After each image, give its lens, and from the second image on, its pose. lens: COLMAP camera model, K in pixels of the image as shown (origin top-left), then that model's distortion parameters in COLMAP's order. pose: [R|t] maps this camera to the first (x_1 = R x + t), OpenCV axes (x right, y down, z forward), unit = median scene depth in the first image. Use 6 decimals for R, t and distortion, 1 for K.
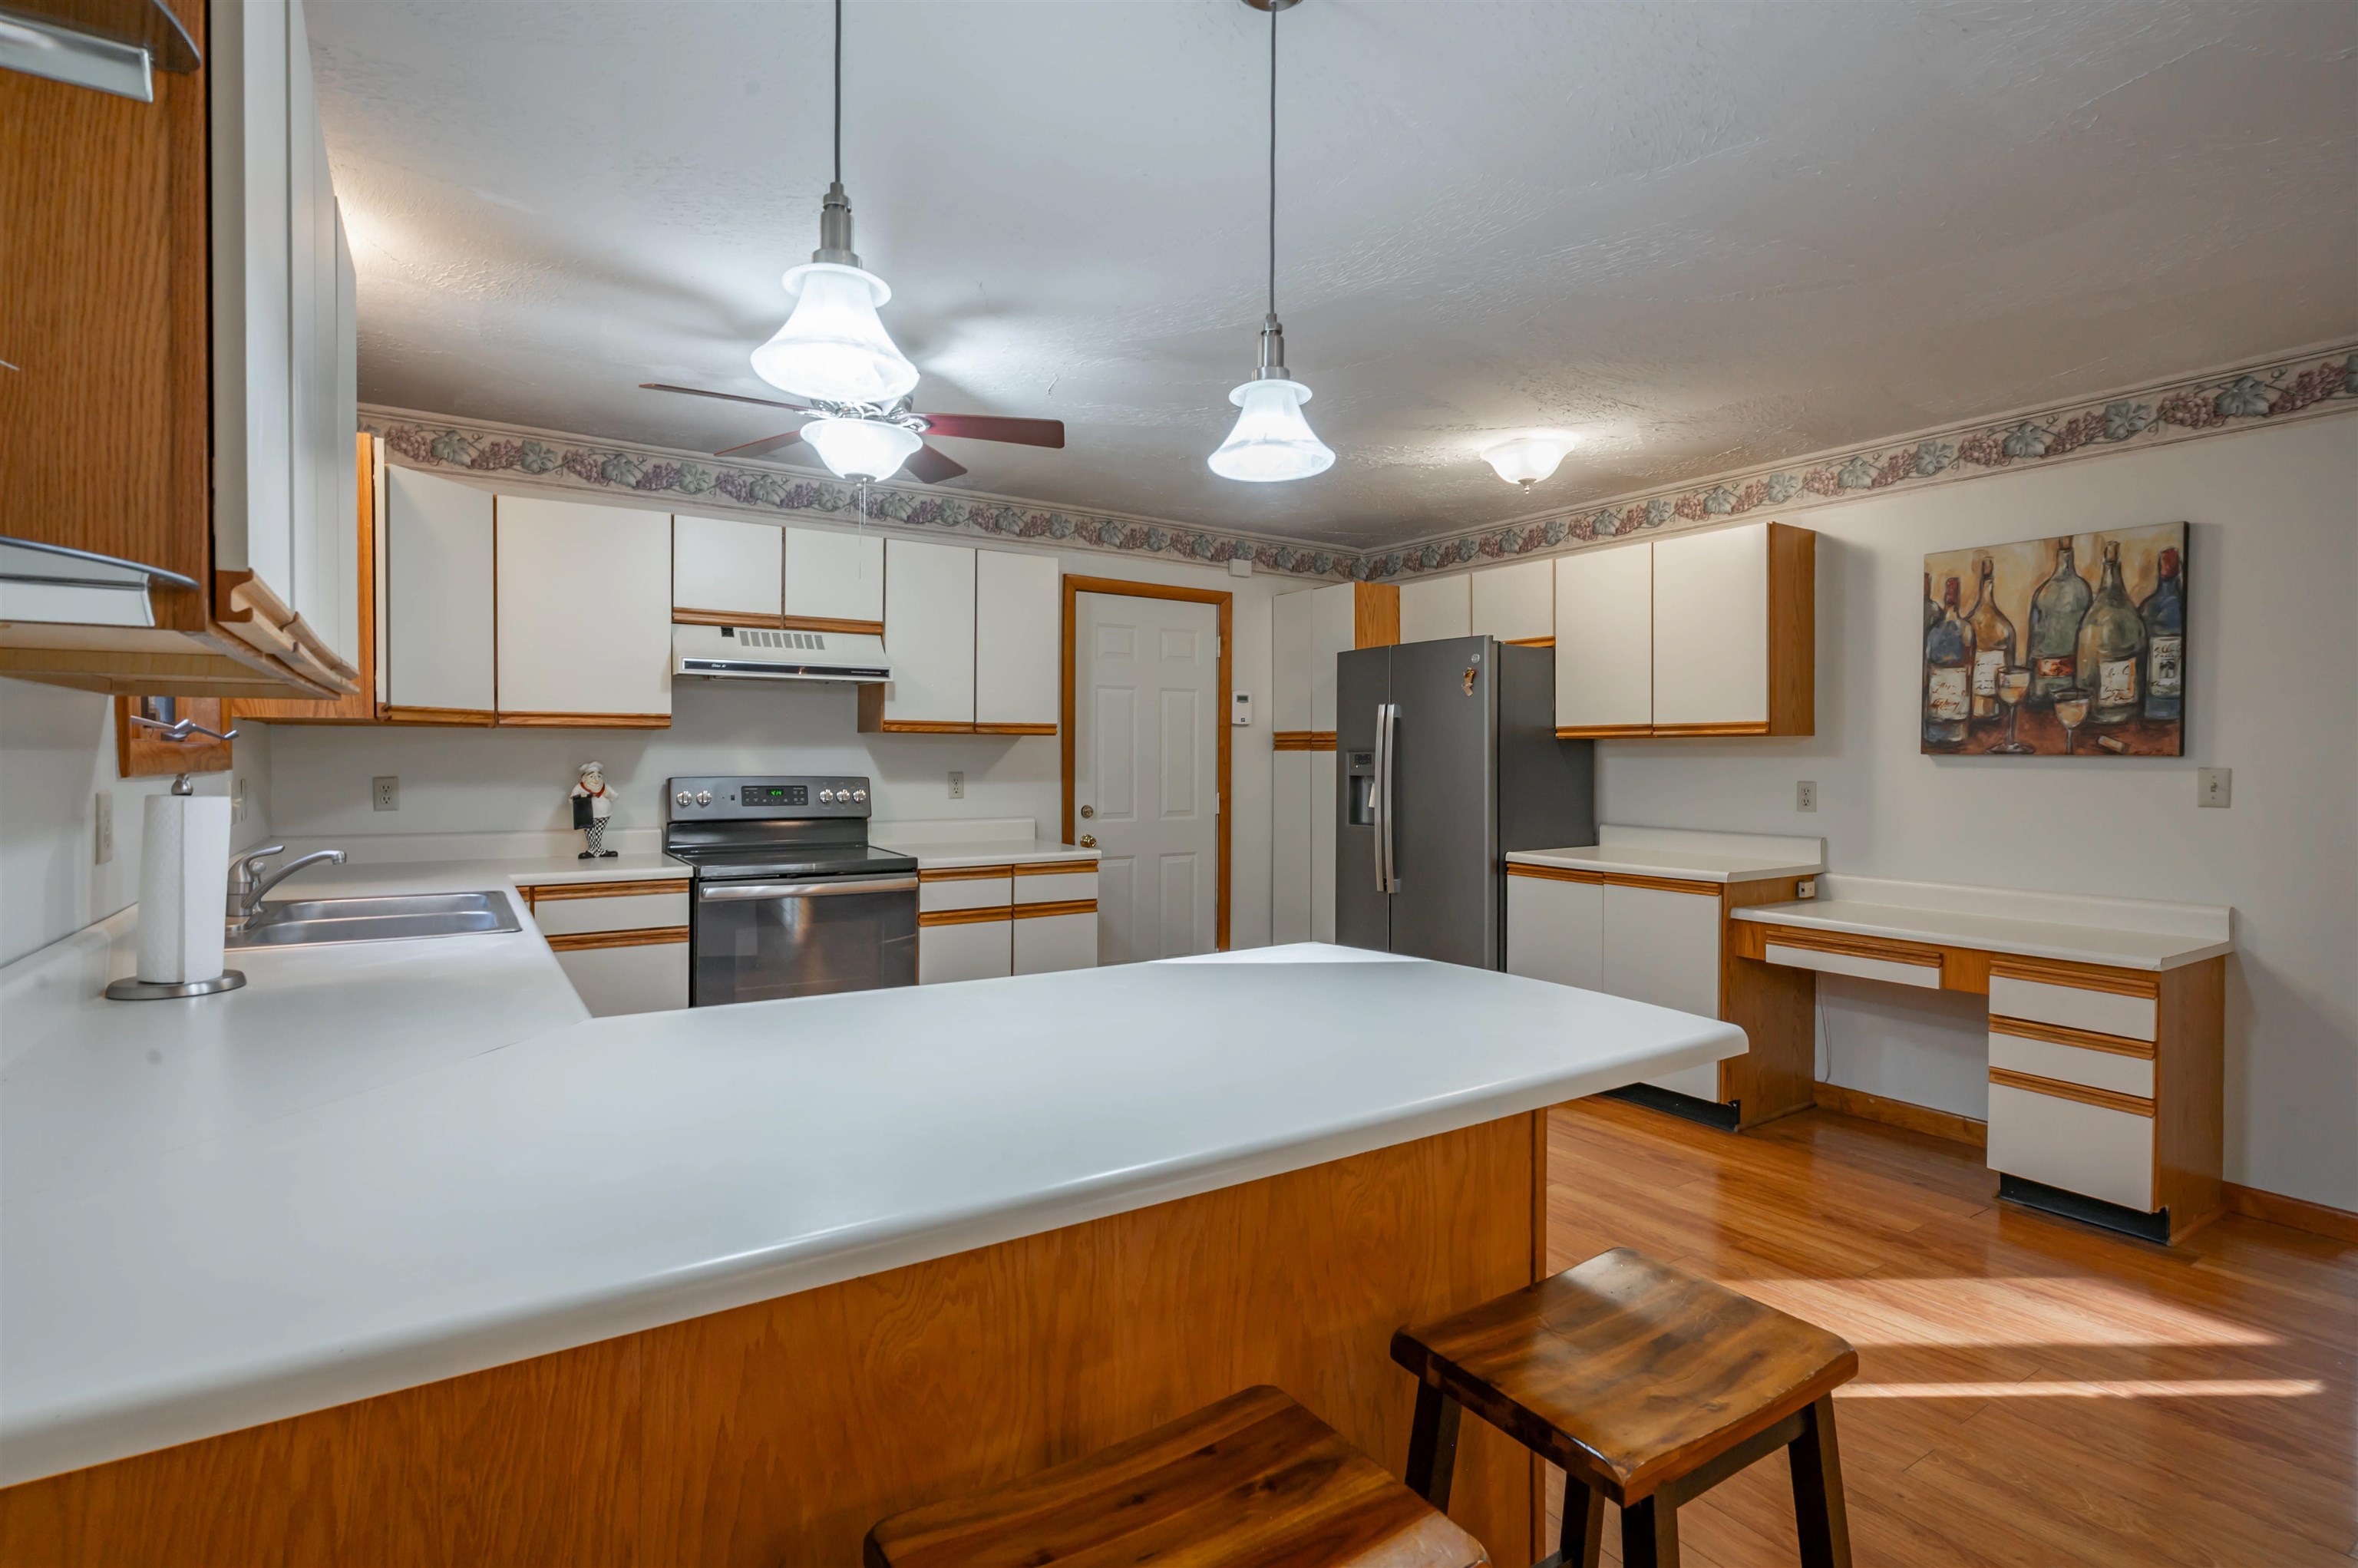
lens RADIAL K [[1121.8, 0, 1189.0], [0, 1121.8, 770.1], [0, 0, 1]] dist [-0.000519, 0.000544]
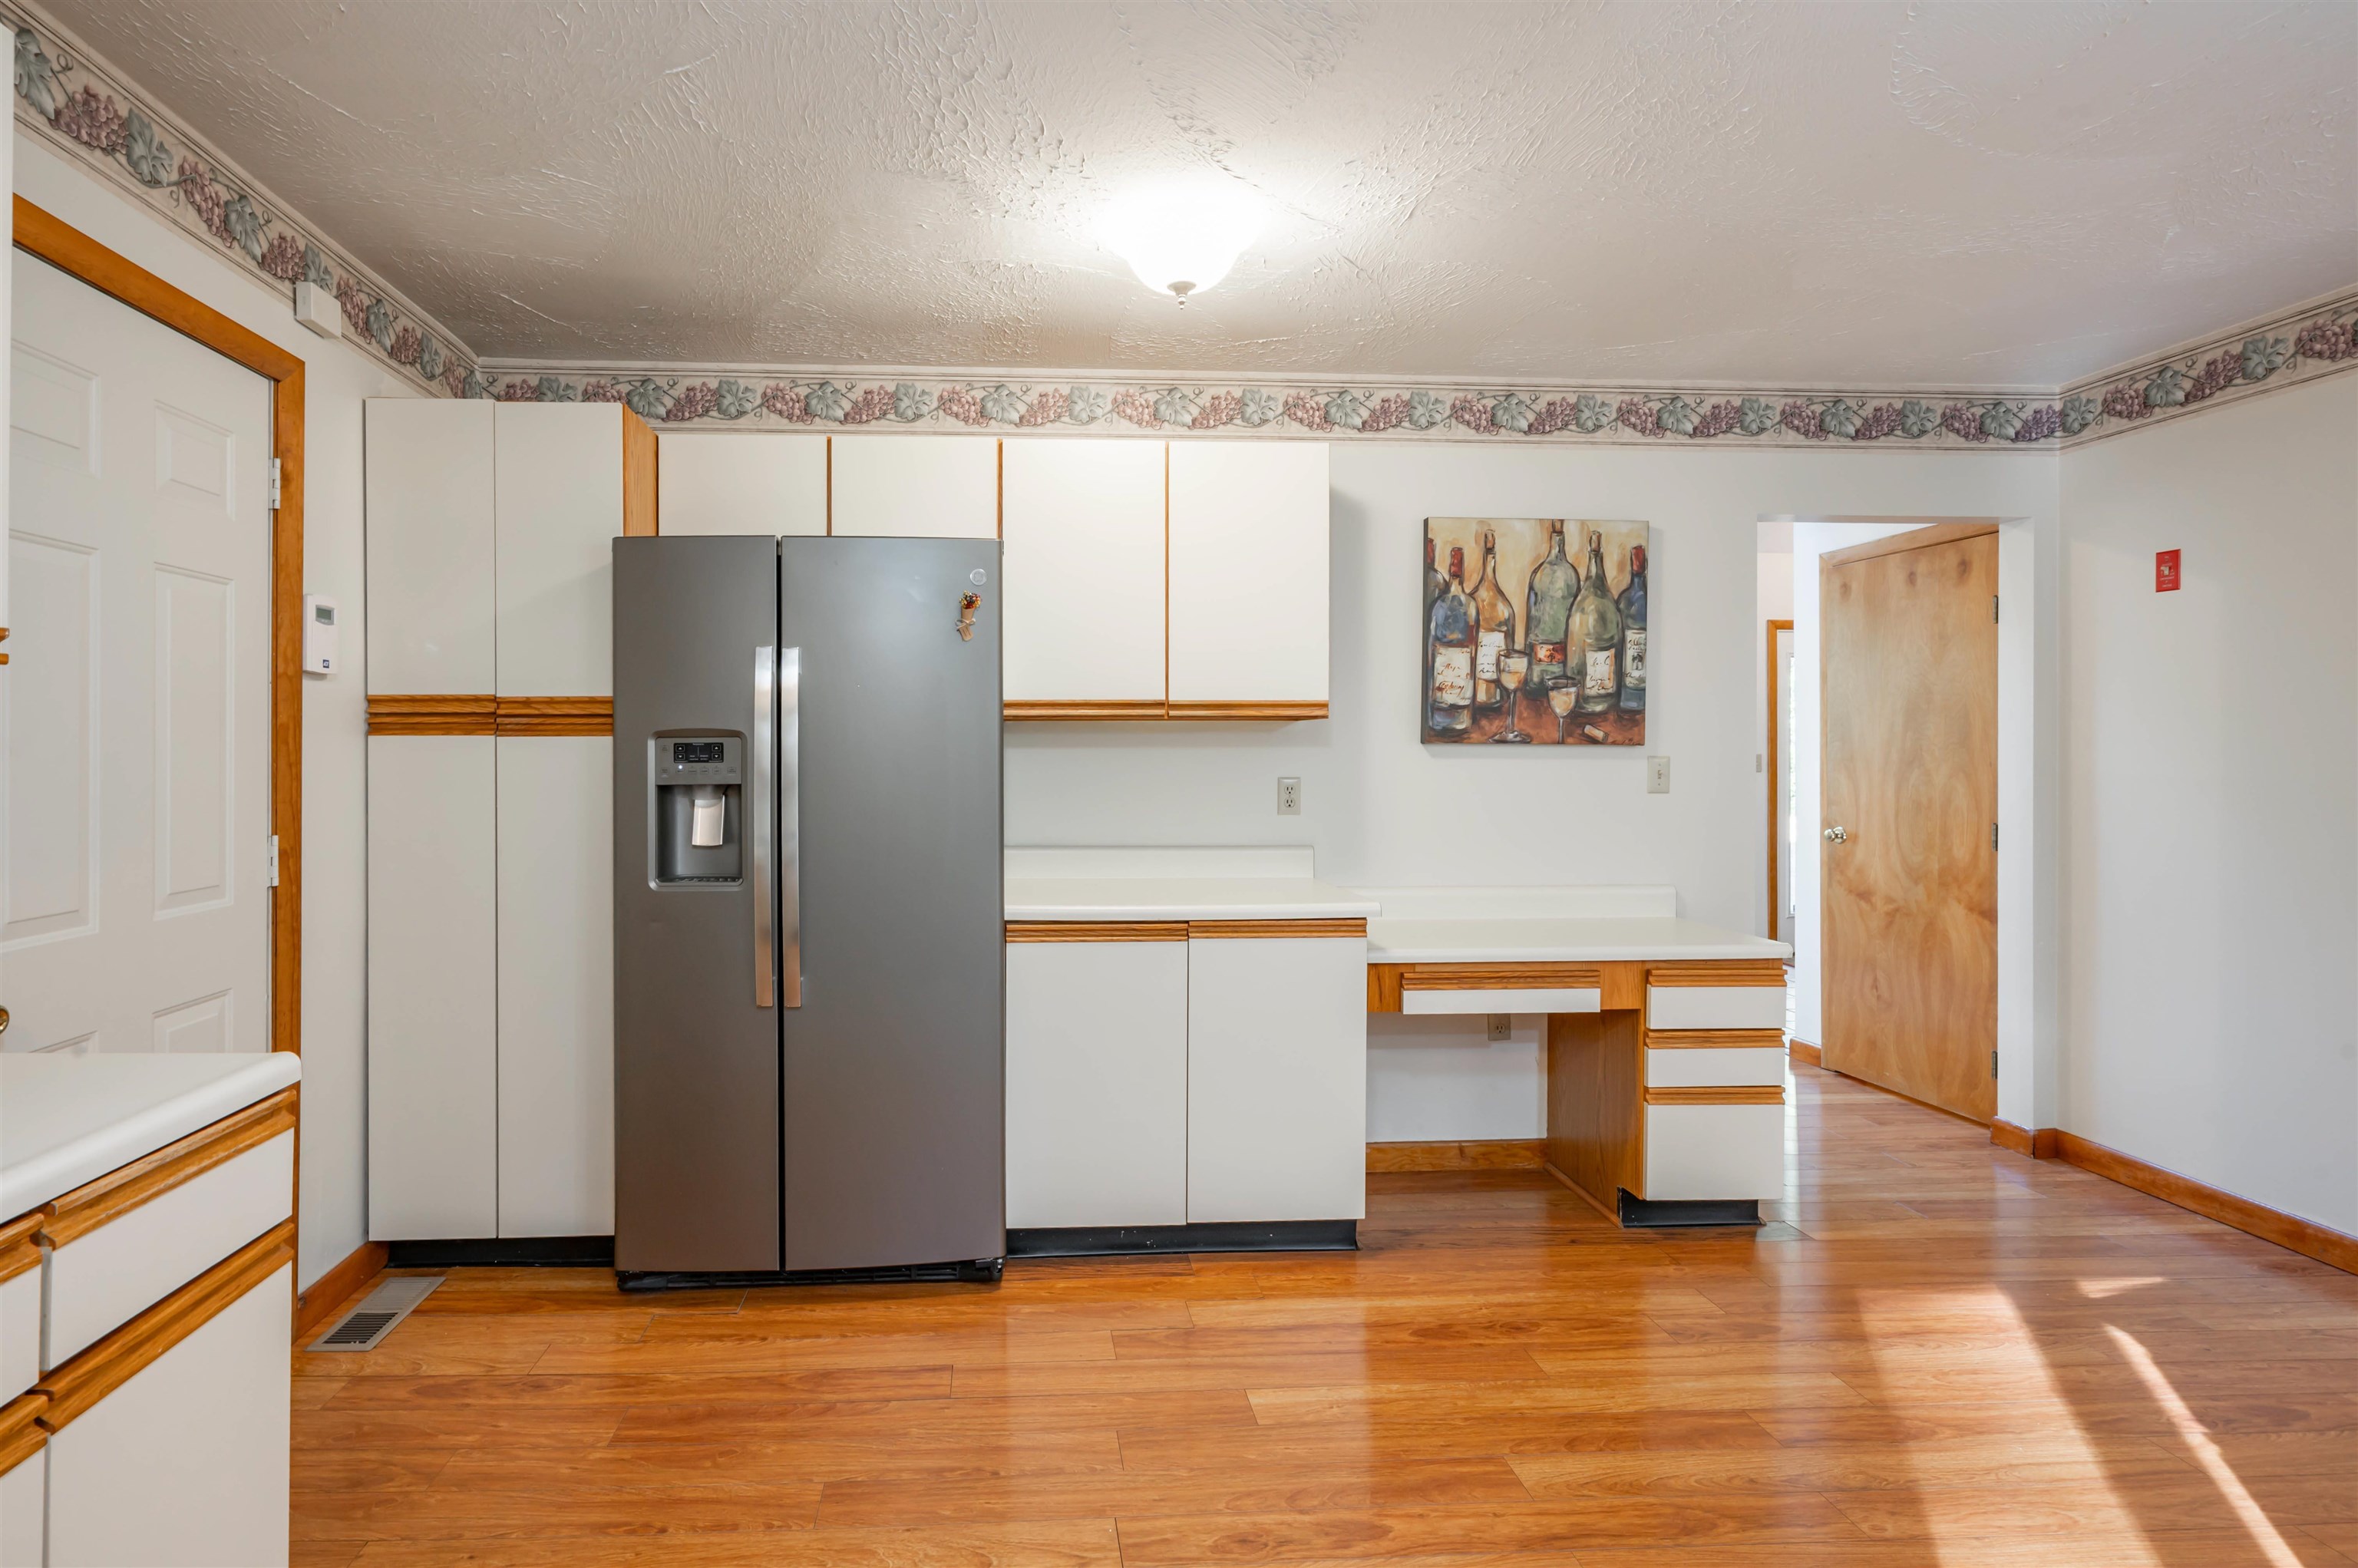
lens RADIAL K [[1186.5, 0, 1058.9], [0, 1186.5, 752.5], [0, 0, 1]] dist [-0.000765, 0.002349]
pose [[0.510936, -0.004813, 0.859605, -0.307688], [0.012376, 0.999922, -0.001758, -0.009286], [-0.859530, 0.011537, 0.510955, 0.802743]]
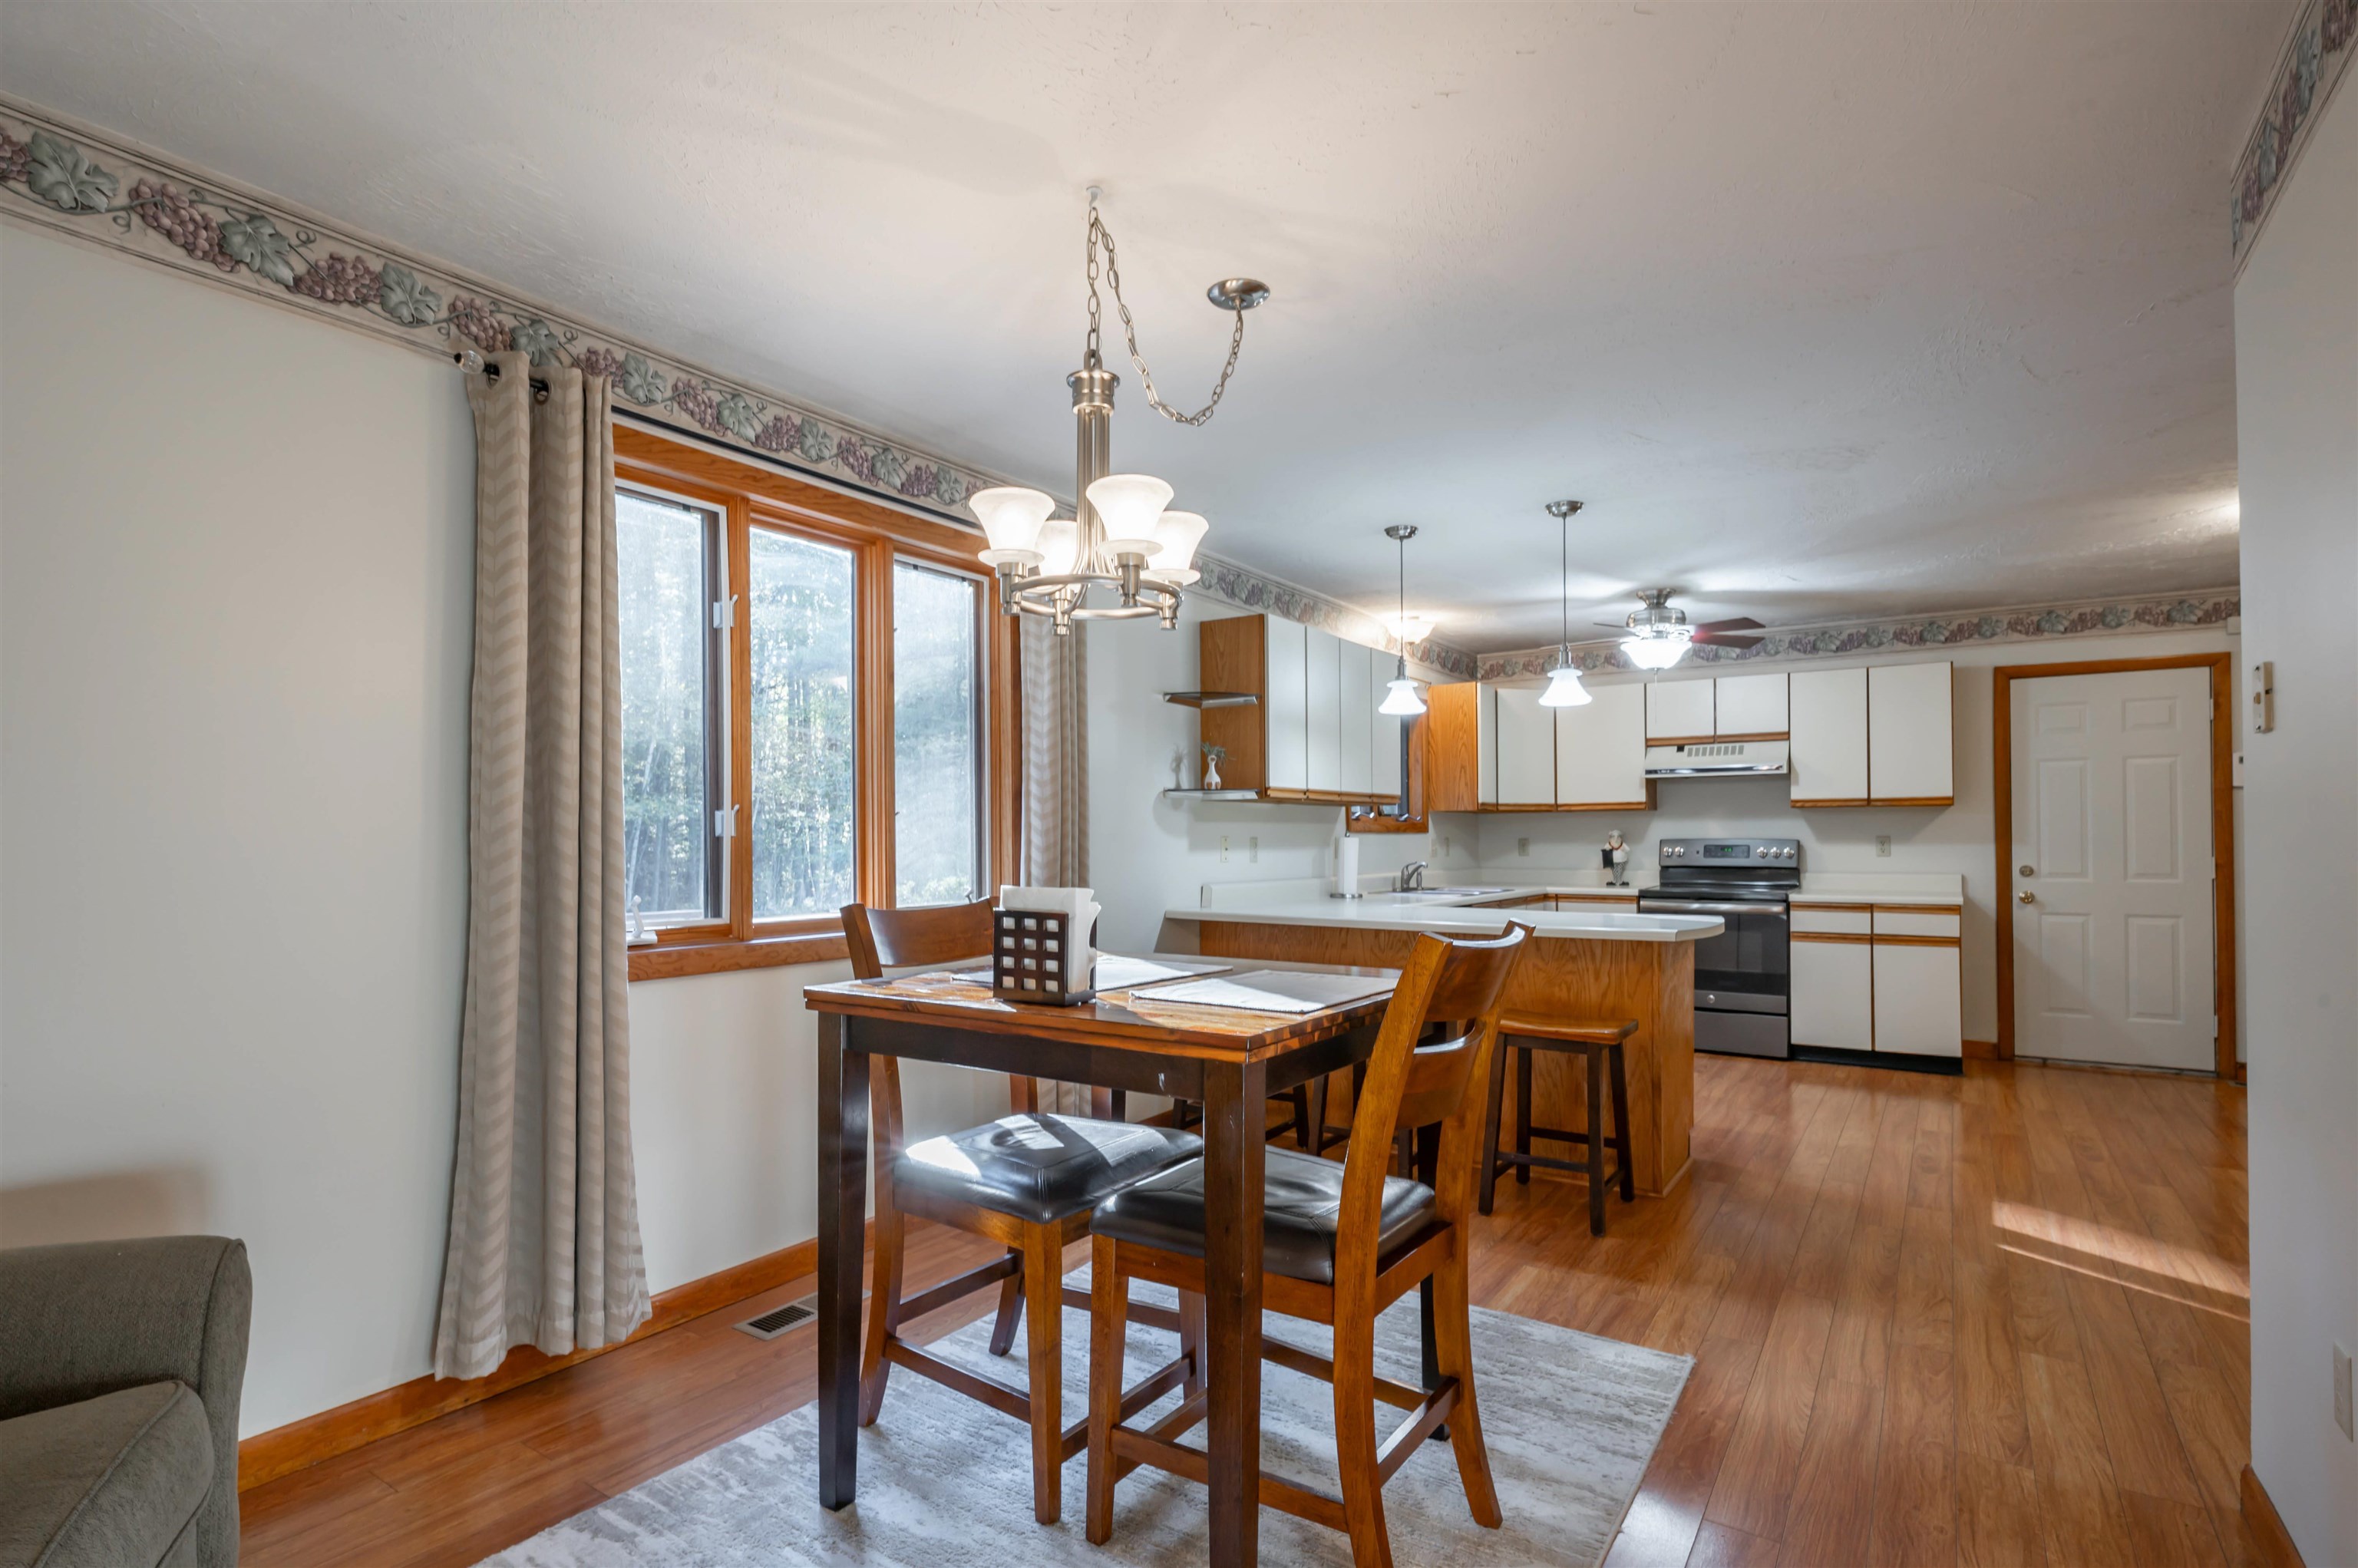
lens RADIAL K [[1186.5, 0, 1173.6], [0, 1186.5, 807.5], [0, 0, 1]] dist [-0.000765, 0.002349]
pose [[0.384663, -0.030213, -0.922563, 0.966670], [-0.005368, 0.999374, -0.034966, 0.027419], [0.923042, 0.018402, 0.384260, -0.365905]]
